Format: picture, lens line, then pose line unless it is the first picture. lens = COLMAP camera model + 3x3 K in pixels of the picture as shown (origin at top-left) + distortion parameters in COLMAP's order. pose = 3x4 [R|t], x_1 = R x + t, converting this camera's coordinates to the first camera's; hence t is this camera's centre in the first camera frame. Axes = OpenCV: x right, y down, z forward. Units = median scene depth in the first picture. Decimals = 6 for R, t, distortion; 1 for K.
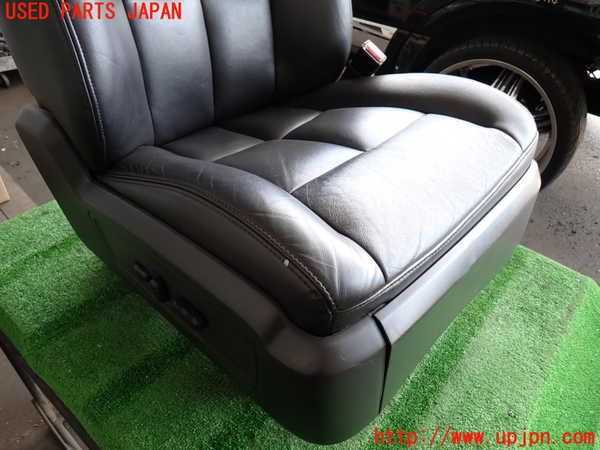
lens RADIAL K [[436.5, 0, 297.5], [0, 436.5, 223.8], [0, 0, 1]] dist [-0.003317, -0.003465]
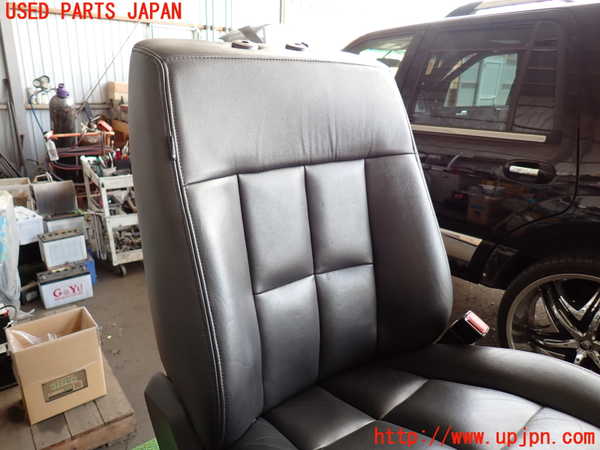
lens RADIAL K [[436.5, 0, 300.7], [0, 436.5, 224.1], [0, 0, 1]] dist [-0.003317, -0.003465]
pose [[0.985390, 0.007579, -0.170142, -0.057911], [-0.070383, 0.927834, -0.366292, -0.198471], [0.155088, 0.372915, 0.914813, -0.088435]]
